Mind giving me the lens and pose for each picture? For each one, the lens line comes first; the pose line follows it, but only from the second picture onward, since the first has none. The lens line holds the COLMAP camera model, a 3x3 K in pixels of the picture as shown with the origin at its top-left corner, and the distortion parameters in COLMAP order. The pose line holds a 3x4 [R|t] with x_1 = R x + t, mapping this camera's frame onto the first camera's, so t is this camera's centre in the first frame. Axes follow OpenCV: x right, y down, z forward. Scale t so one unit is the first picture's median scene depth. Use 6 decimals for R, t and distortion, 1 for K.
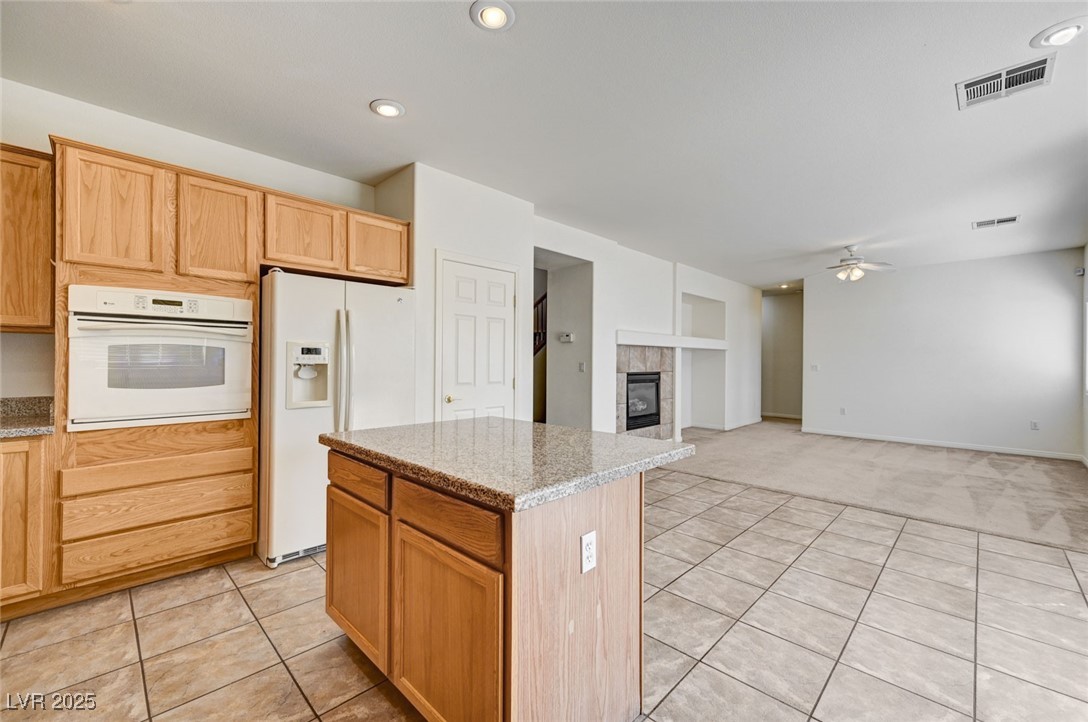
lens RADIAL K [[446.0, 0, 549.0], [0, 446.0, 357.9], [0, 0, 1]] dist [0.000770, 0.000486]
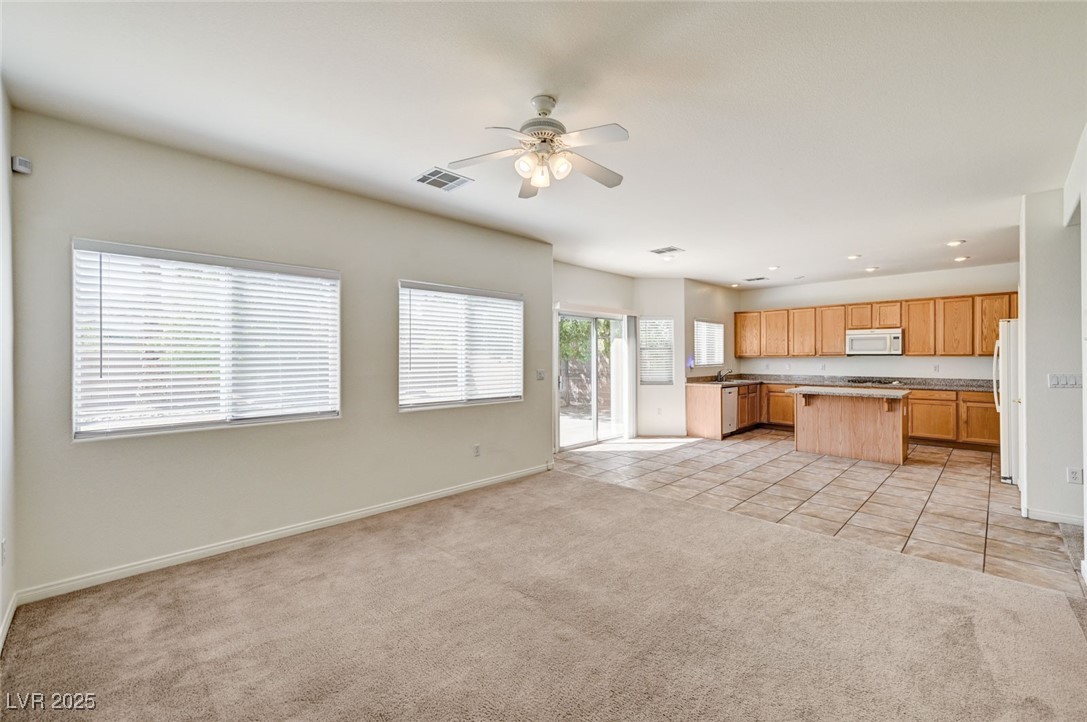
lens RADIAL K [[445.6, 0, 548.5], [0, 445.6, 357.9], [0, 0, 1]] dist [0.000770, 0.000486]
pose [[-0.999826, -0.003691, 0.018283, 1.515064], [-0.003762, 0.999986, -0.003848, -0.025048], [-0.018269, -0.003916, -0.999825, 3.239002]]
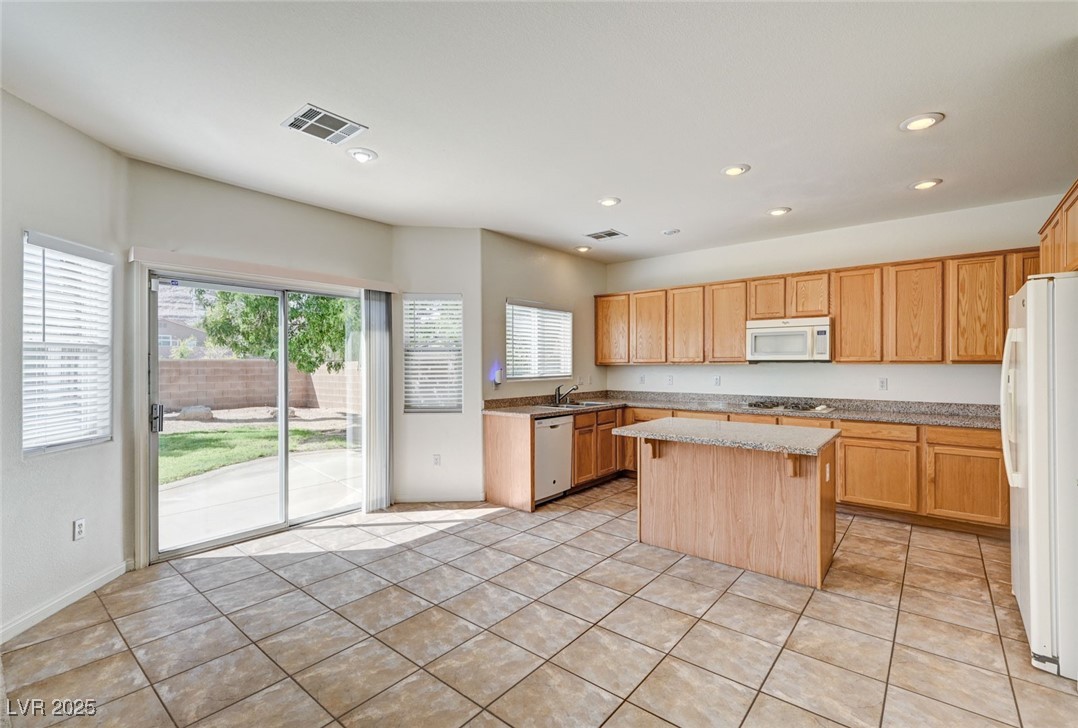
lens RADIAL K [[481.5, 0, 539.0], [0, 481.5, 364.0], [0, 0, 1]] dist [0.001658, 0.000467]
pose [[-0.996751, -0.004634, -0.080410, 0.556642], [-0.004086, 0.999967, -0.006984, -0.036747], [0.080440, -0.006632, -0.996737, 2.080713]]
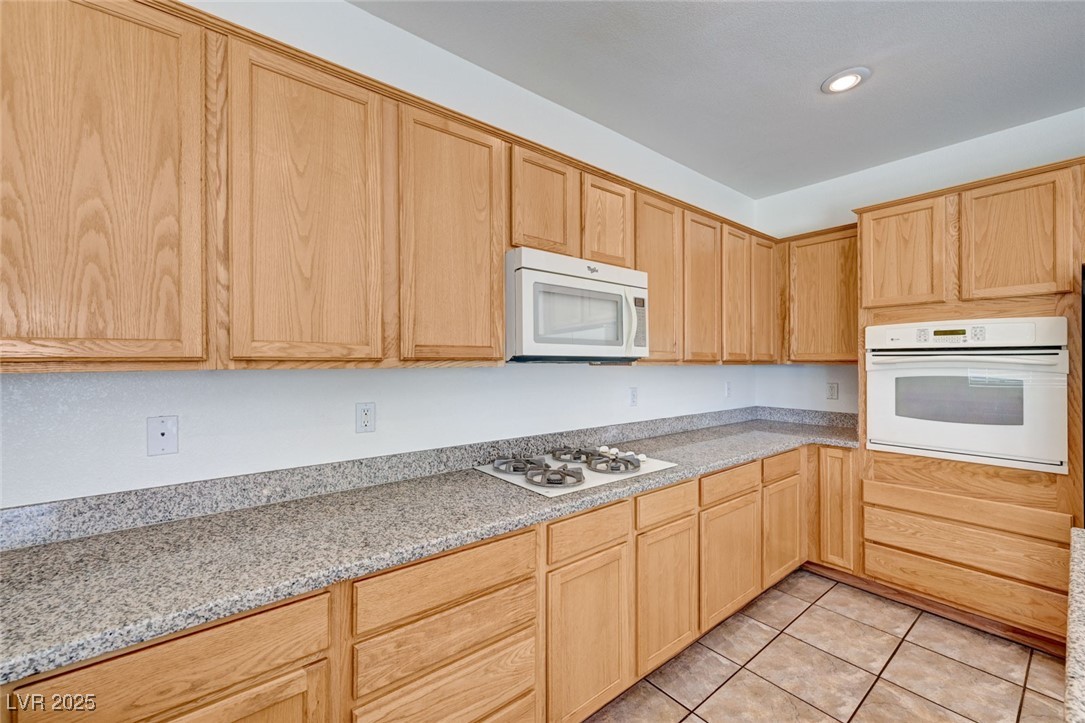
lens RADIAL K [[436.5, 0, 542.5], [0, 436.5, 361.5], [0, 0, 1]] dist [0.001133, 0.000547]
pose [[-0.124710, -0.008222, -0.992159, 0.175370], [0.004474, 0.999951, -0.008849, -0.054993], [0.992183, -0.005543, -0.124667, 0.240563]]
